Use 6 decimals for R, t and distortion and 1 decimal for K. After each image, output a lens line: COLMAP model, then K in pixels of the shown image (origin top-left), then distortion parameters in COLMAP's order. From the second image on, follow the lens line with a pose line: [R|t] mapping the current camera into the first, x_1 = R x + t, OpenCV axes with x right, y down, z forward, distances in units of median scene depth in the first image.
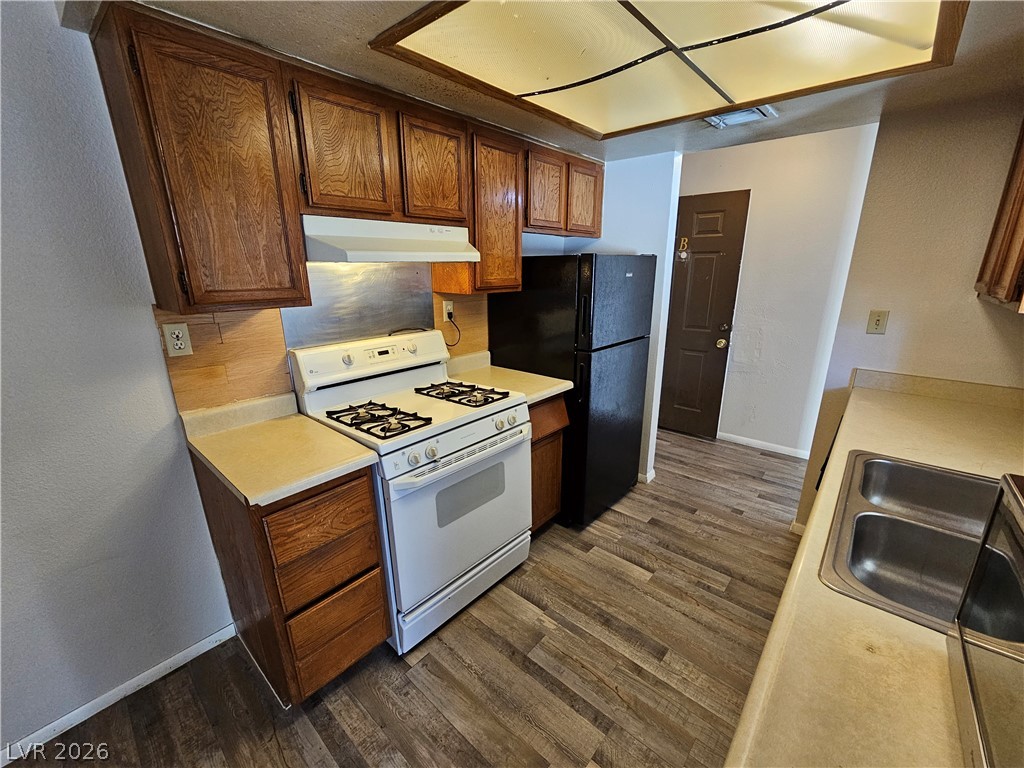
lens RADIAL K [[420.7, 0, 512.4], [0, 420.7, 390.3], [0, 0, 1]] dist [-0.006494, 0.003132]
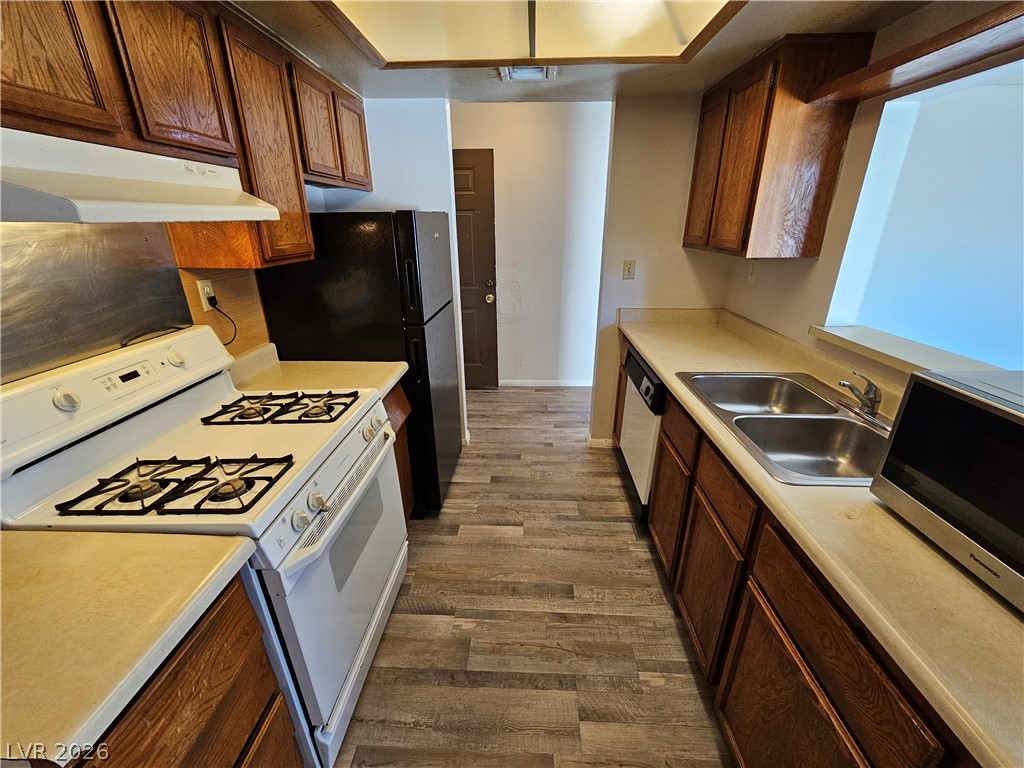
lens RADIAL K [[420.7, 0, 512.8], [0, 420.7, 389.4], [0, 0, 1]] dist [-0.006494, 0.003132]
pose [[0.779436, -0.232699, 0.581662, -0.241719], [0.179985, 0.972491, 0.147870, -0.063737], [-0.600070, -0.010565, 0.799877, 0.197681]]
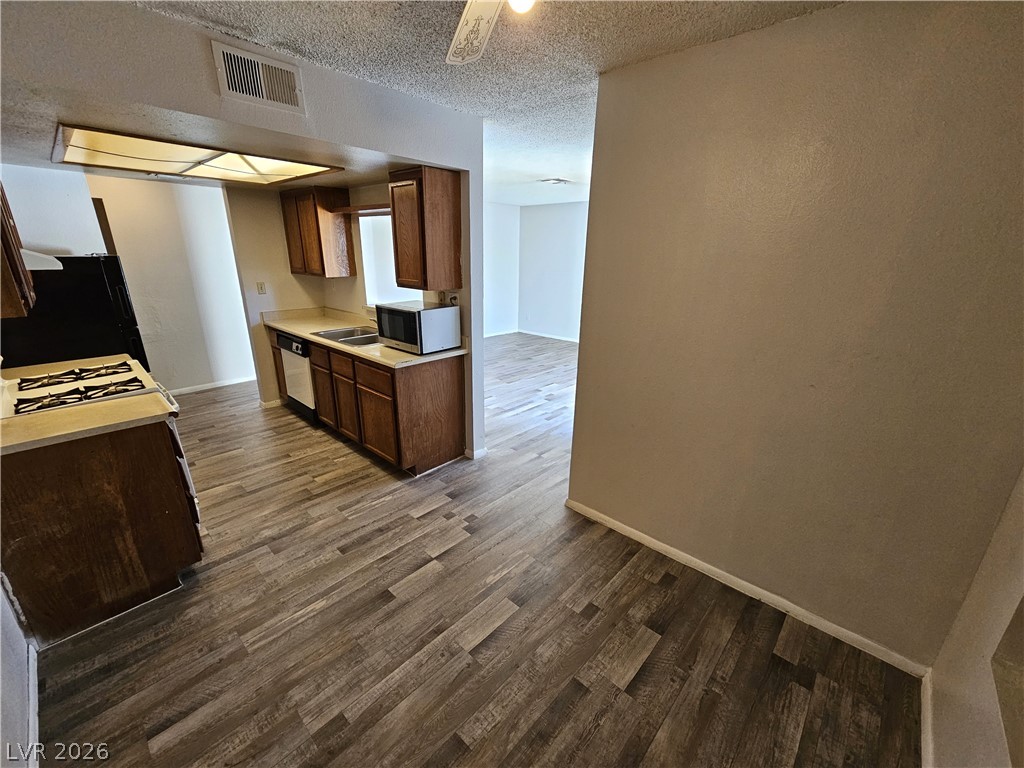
lens RADIAL K [[420.7, 0, 514.7], [0, 420.7, 389.6], [0, 0, 1]] dist [-0.006494, 0.003132]
pose [[0.022010, -0.308933, 0.950829, -1.291337], [0.270728, 0.917367, 0.291794, 0.032316], [-0.962404, 0.250993, 0.103828, -0.309202]]
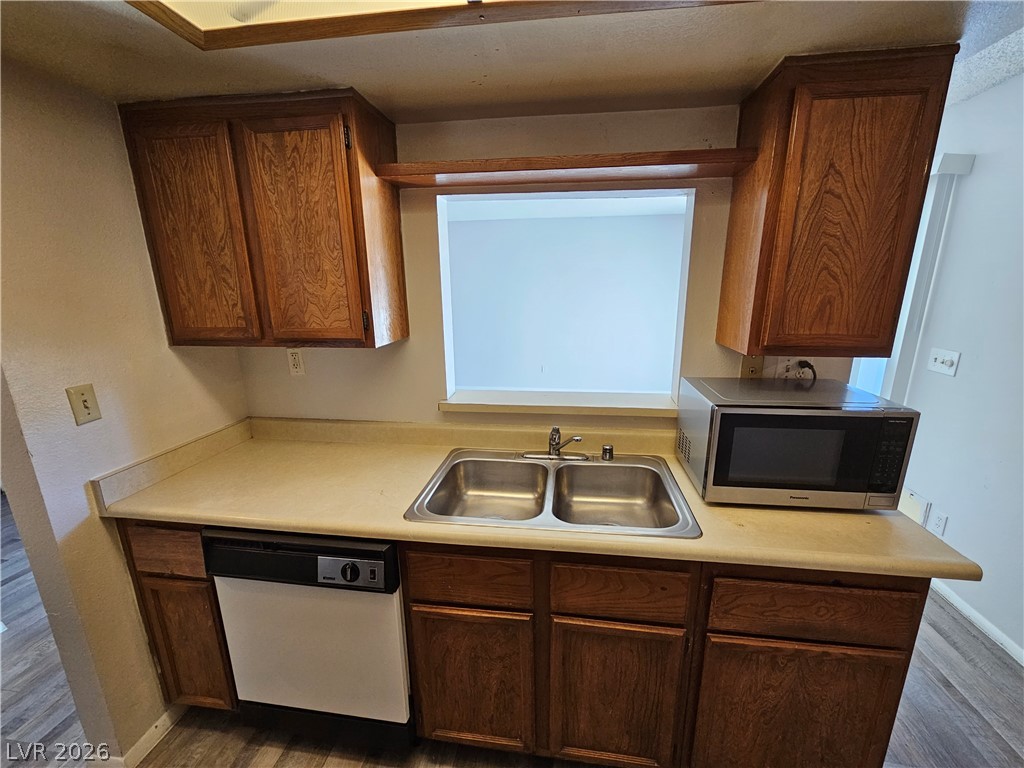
lens RADIAL K [[420.7, 0, 514.6], [0, 420.7, 390.6], [0, 0, 1]] dist [-0.006494, 0.003132]
pose [[-0.544069, -0.195109, 0.816040, 0.019623], [0.252826, 0.889259, 0.381178, -0.269280], [-0.800043, 0.413703, -0.434490, 0.790659]]
